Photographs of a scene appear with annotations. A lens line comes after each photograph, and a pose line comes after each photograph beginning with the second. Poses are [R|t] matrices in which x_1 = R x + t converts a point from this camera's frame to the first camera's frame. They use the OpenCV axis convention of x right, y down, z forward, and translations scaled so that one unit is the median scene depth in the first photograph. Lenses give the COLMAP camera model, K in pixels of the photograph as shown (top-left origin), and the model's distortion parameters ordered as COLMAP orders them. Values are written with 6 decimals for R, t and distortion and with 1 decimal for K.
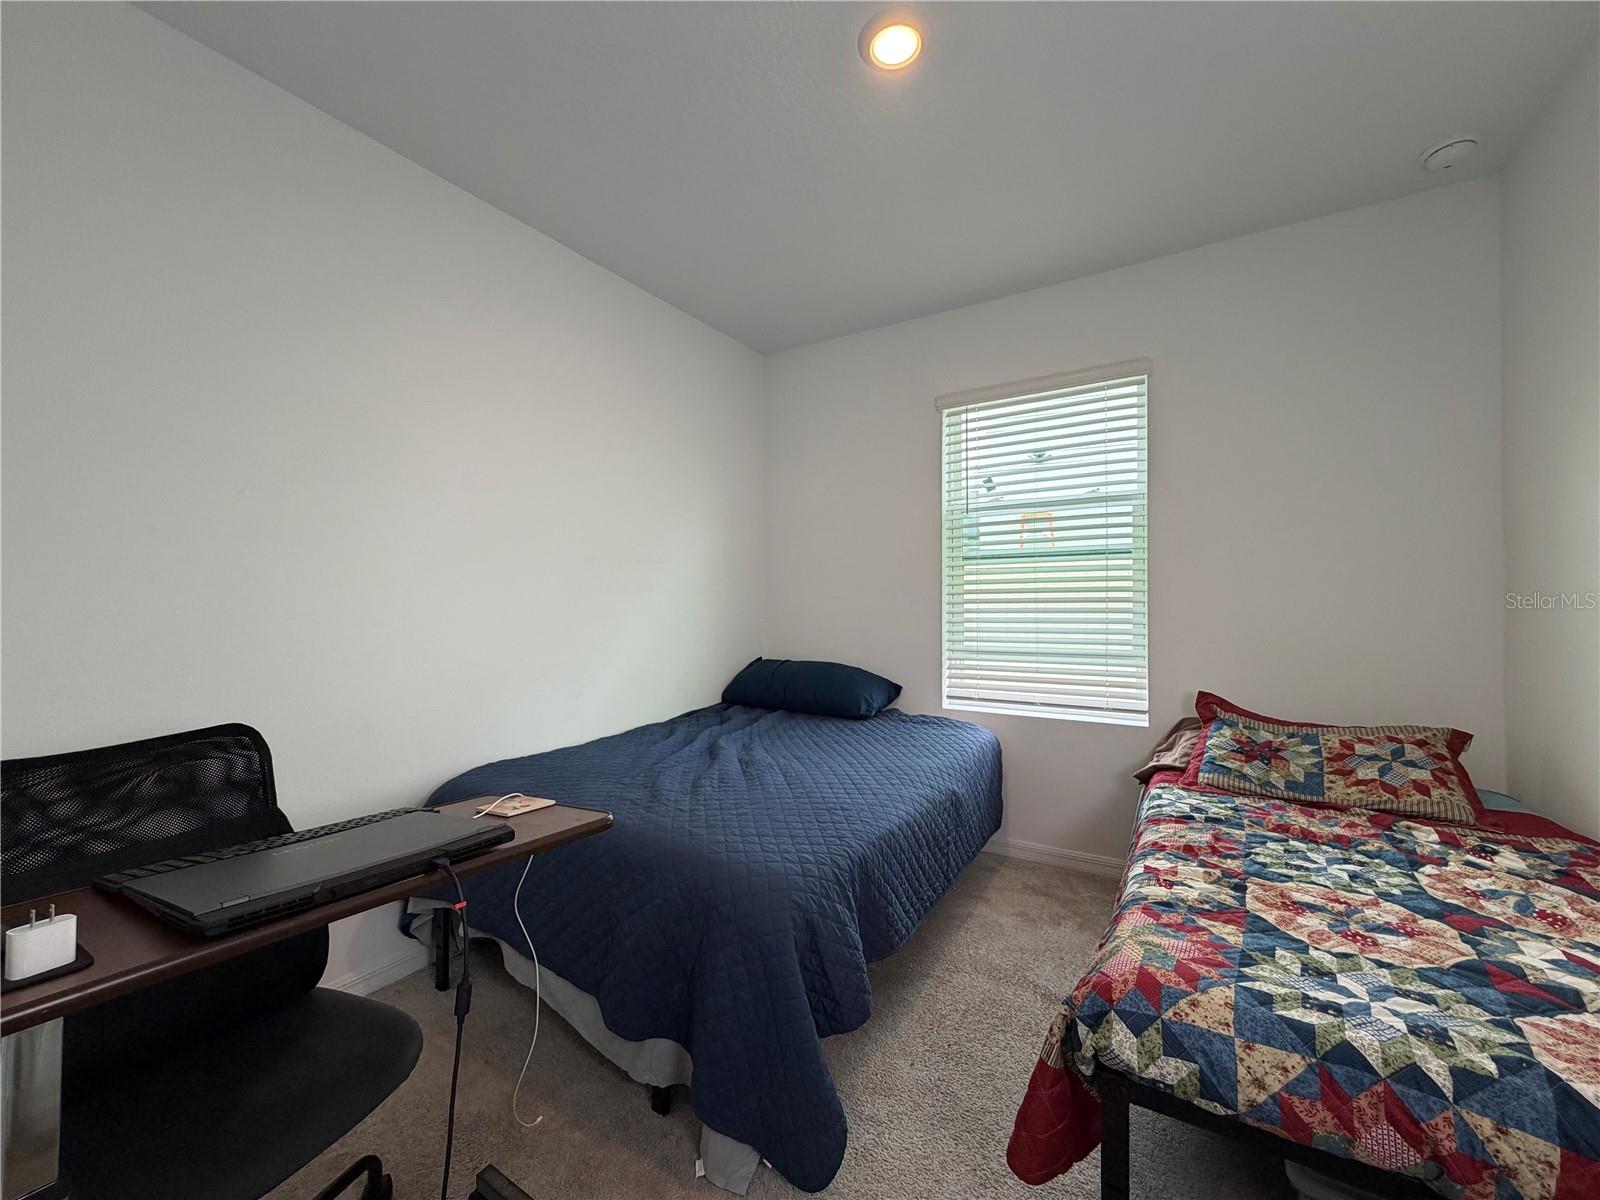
lens RADIAL K [[646.1, 0, 800.0], [0, 646.1, 600.0], [0, 0, 1]] dist [0.003111, -0.000303]
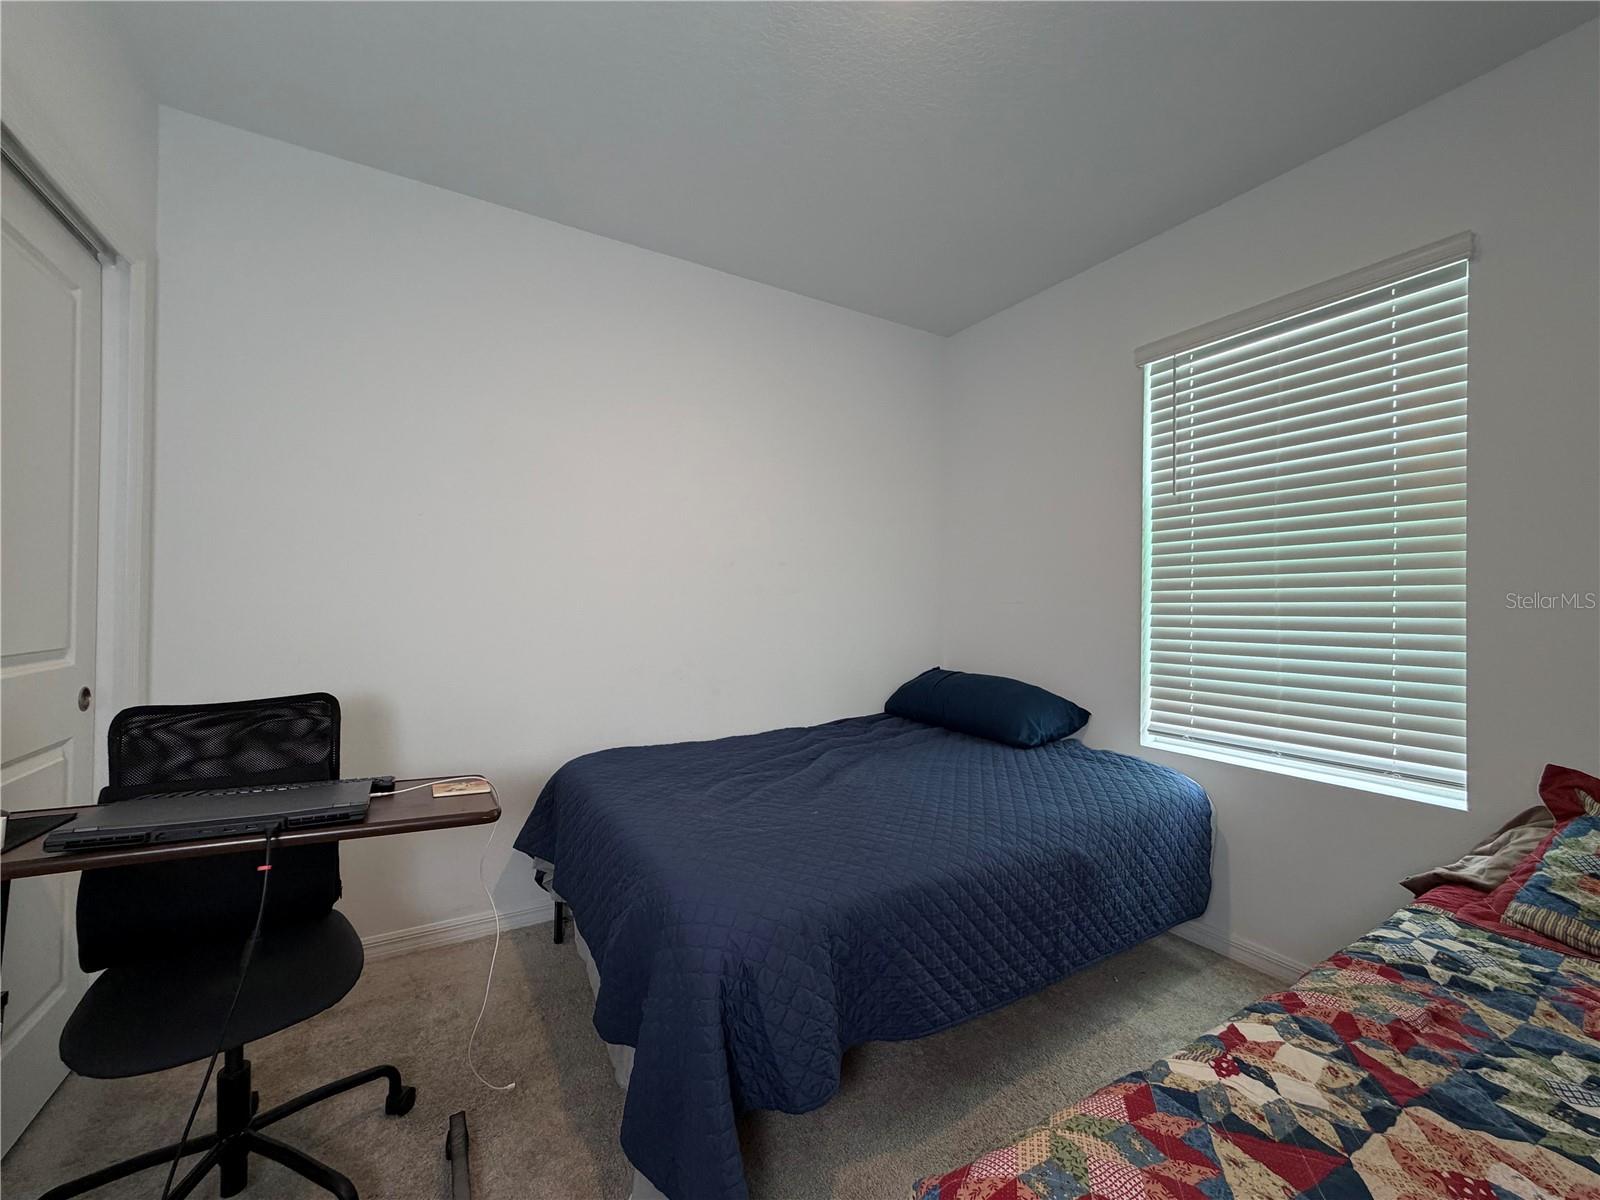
lens RADIAL K [[646.1, 0, 800.0], [0, 646.1, 600.0], [0, 0, 1]] dist [0.003111, -0.000303]
pose [[0.887326, 0.009217, -0.461050, 0.326844], [-0.012900, 0.999905, -0.004838, 0.000745], [0.460962, 0.010240, 0.887361, 0.173071]]
